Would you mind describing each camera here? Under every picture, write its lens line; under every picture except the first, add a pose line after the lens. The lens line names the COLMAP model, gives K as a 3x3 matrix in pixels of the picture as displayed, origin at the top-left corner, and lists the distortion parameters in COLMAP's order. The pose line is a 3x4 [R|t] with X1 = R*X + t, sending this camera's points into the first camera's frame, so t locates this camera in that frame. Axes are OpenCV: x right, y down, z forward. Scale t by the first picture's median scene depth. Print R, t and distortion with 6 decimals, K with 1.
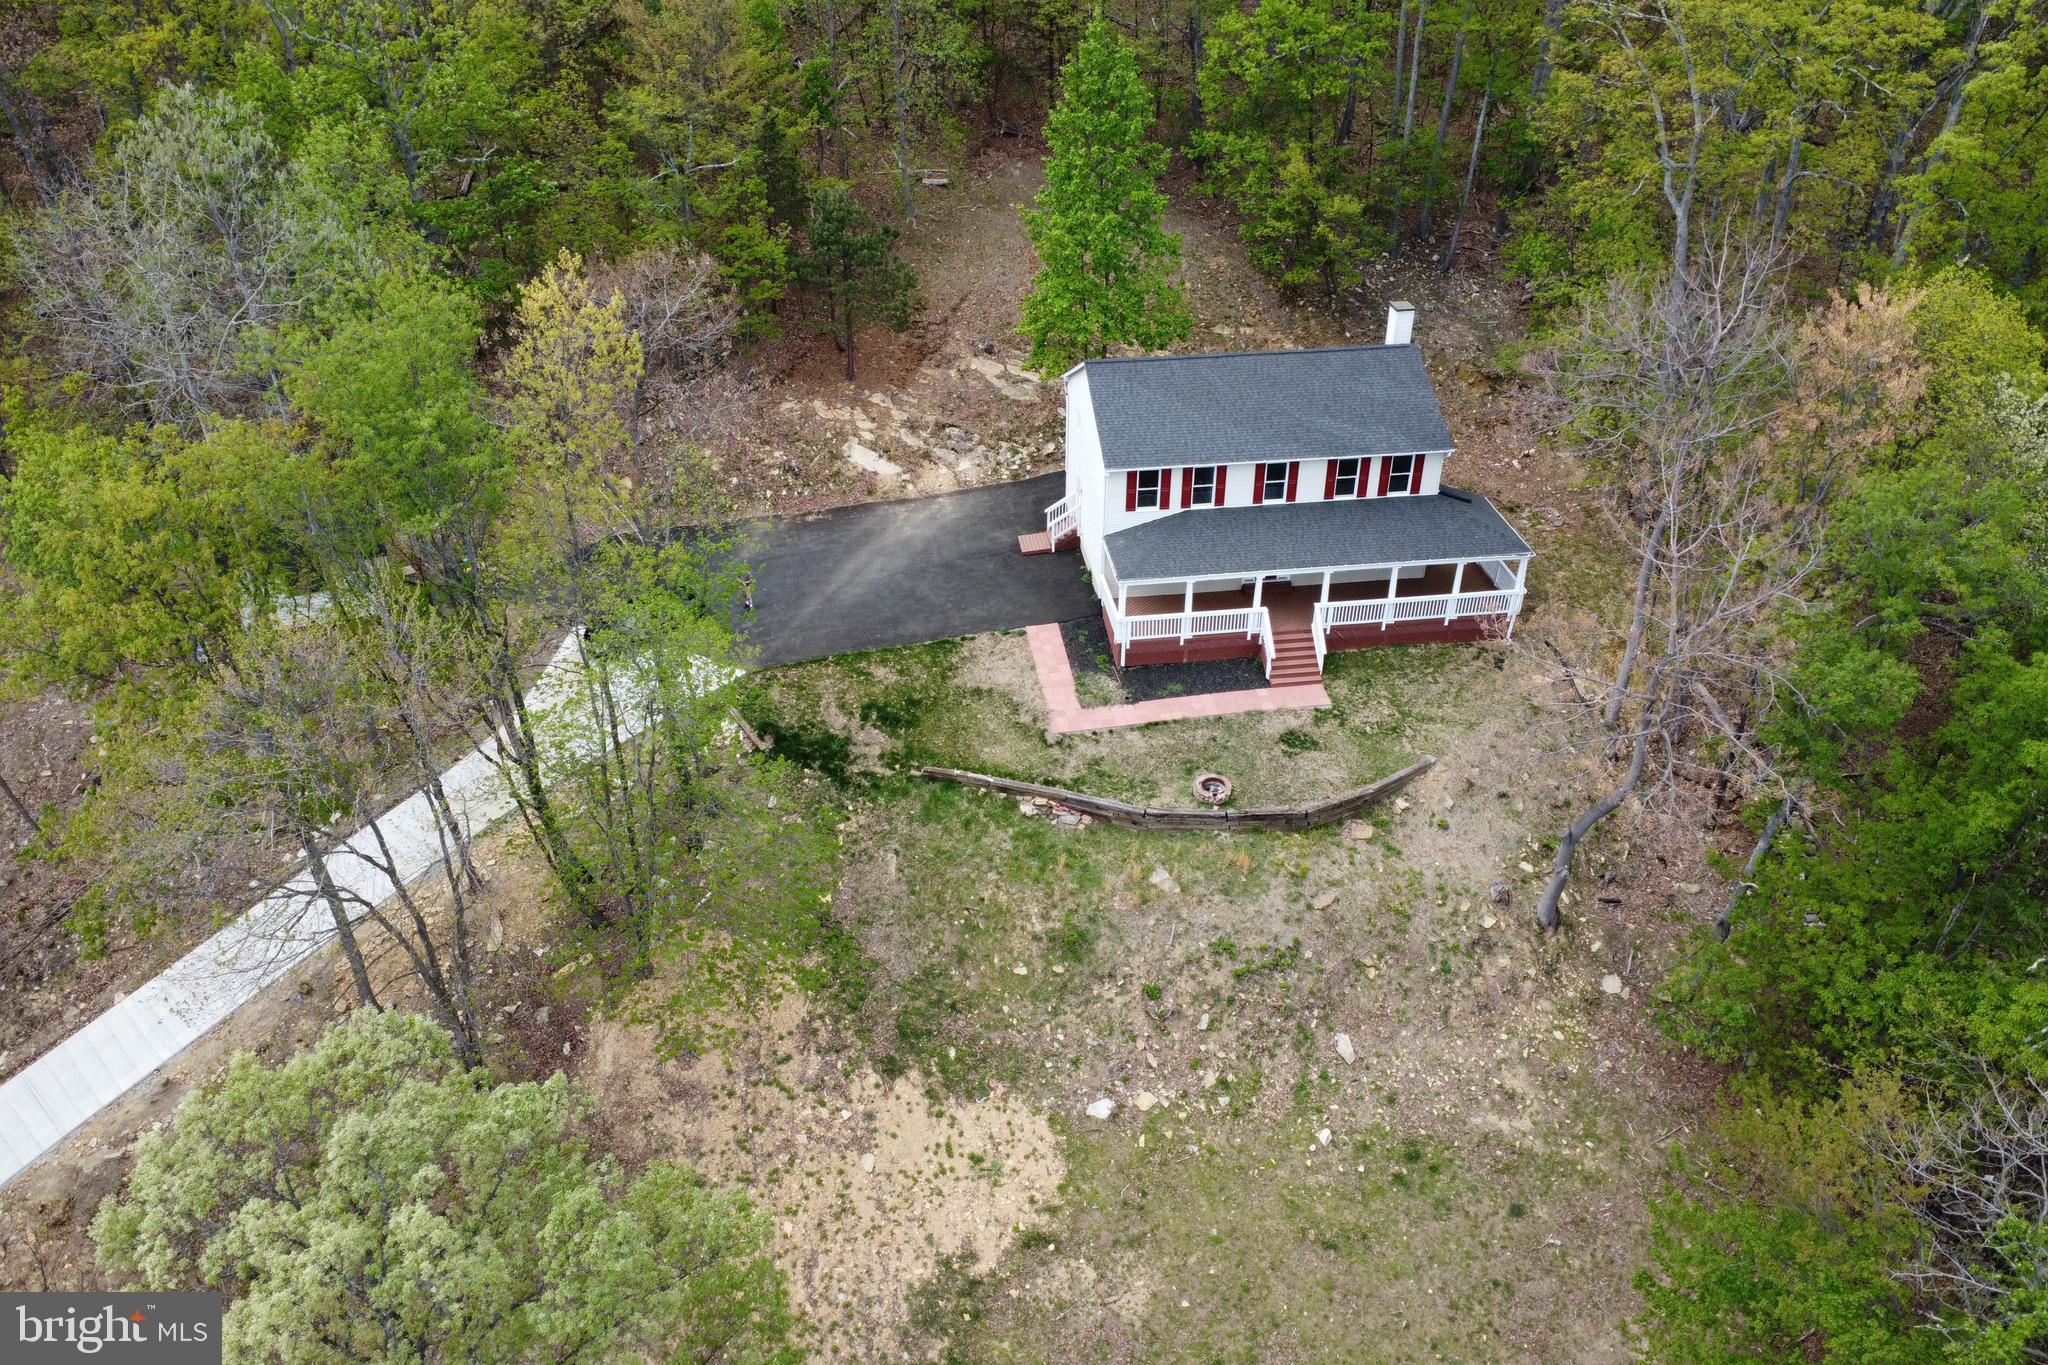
lens RADIAL K [[1522.8, 0, 1026.0], [0, 1522.8, 679.9], [0, 0, 1]] dist [0.000956, 0.000877]
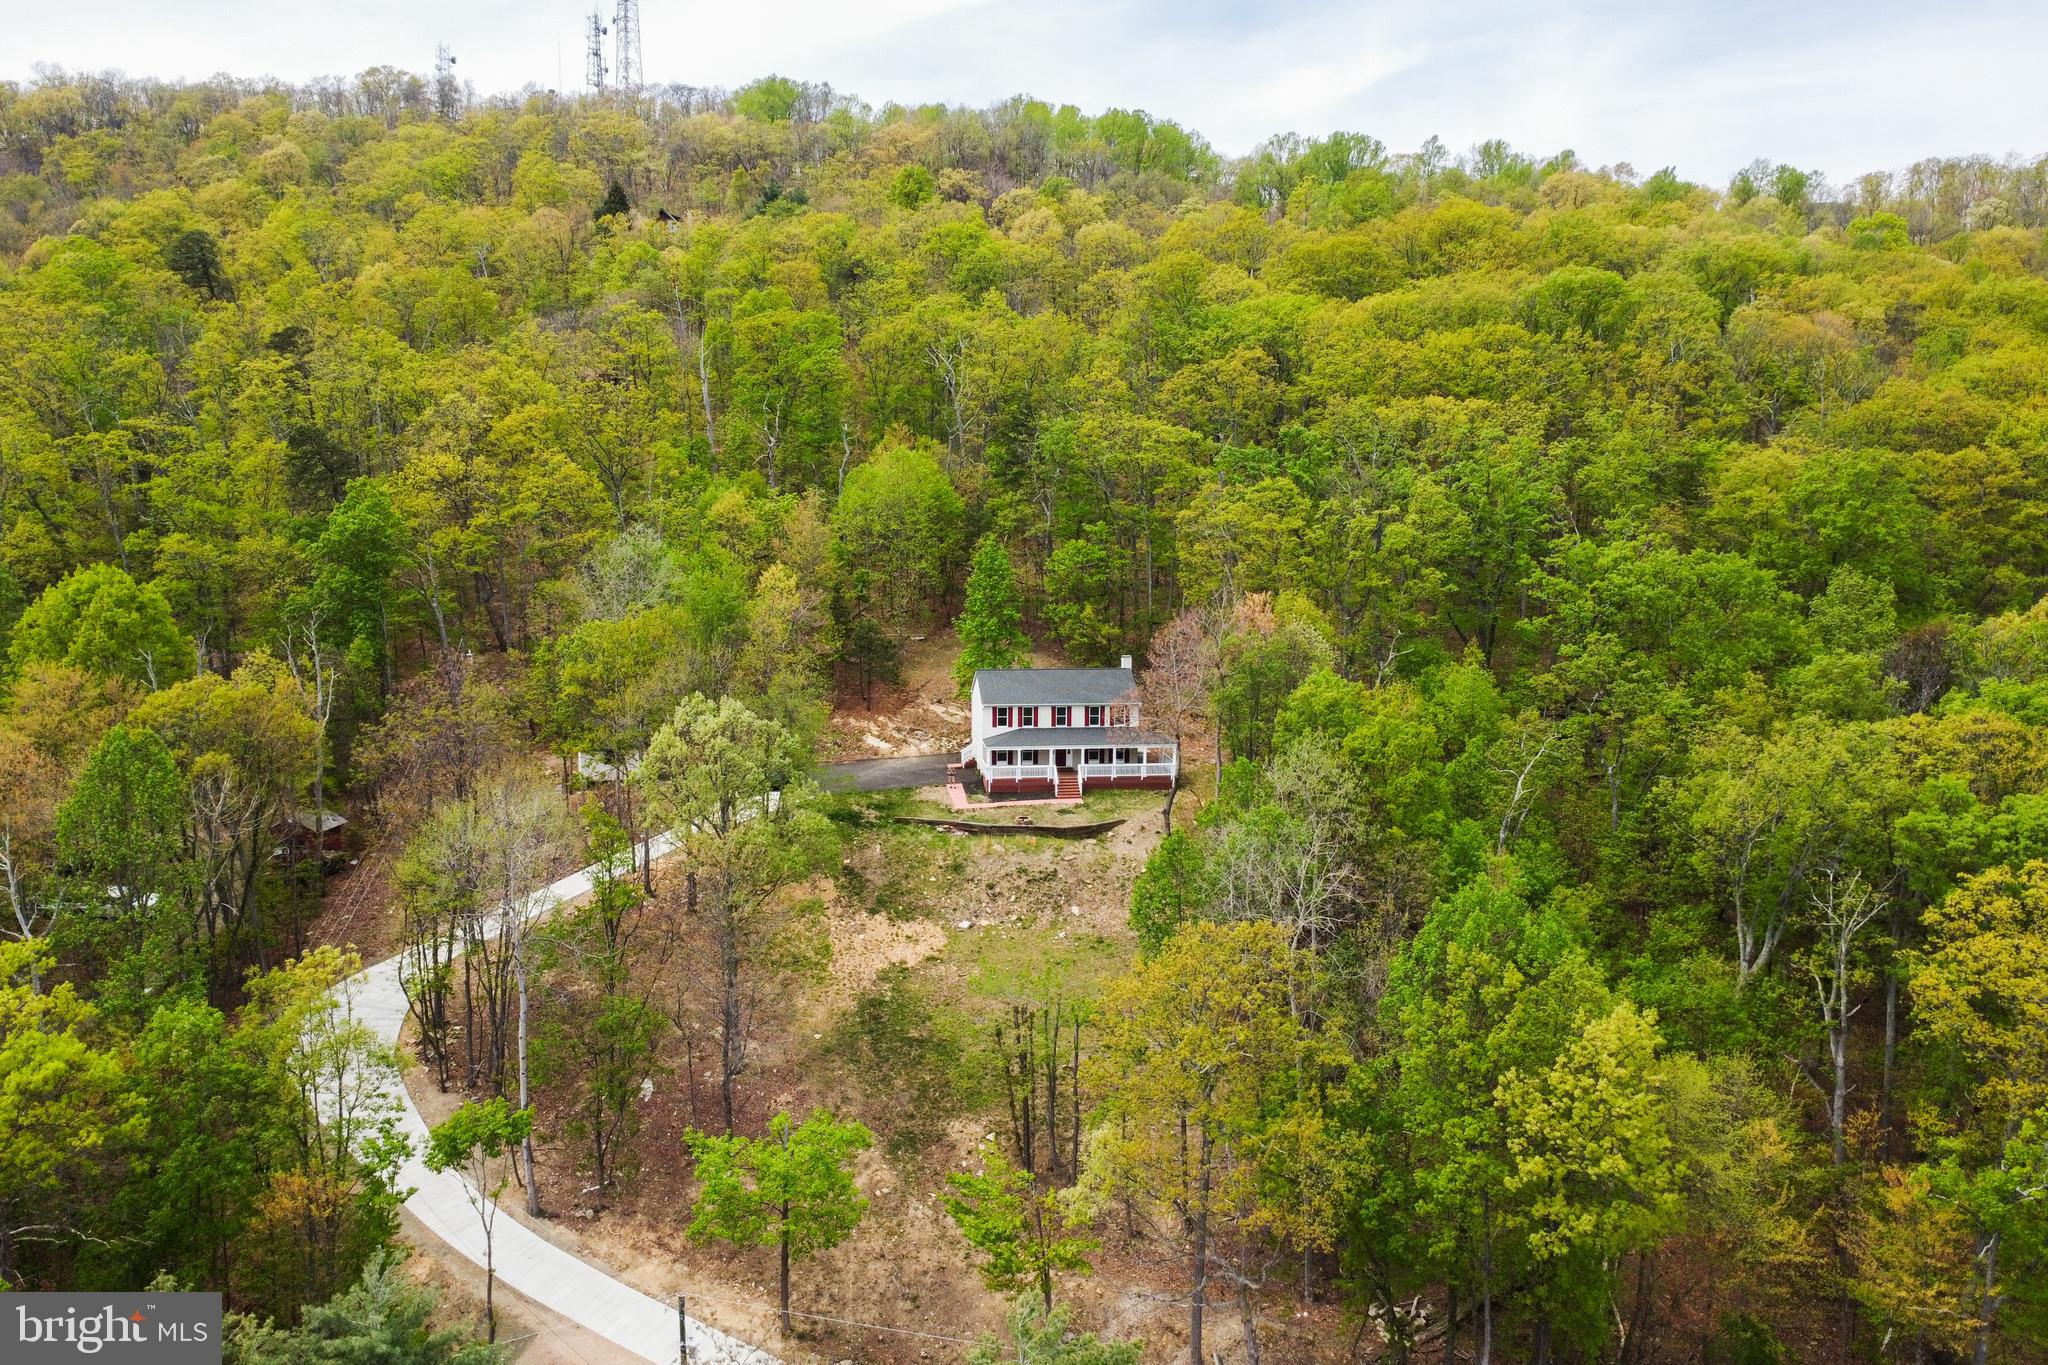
lens RADIAL K [[1522.8, 0, 1030.5], [0, 1522.8, 682.4], [0, 0, 1]] dist [0.000956, 0.000877]
pose [[0.999972, 0.007278, -0.001793, 0.127378], [-0.007339, 0.902204, -0.431247, 0.799817], [-0.001521, 0.431248, 0.902232, -1.035458]]
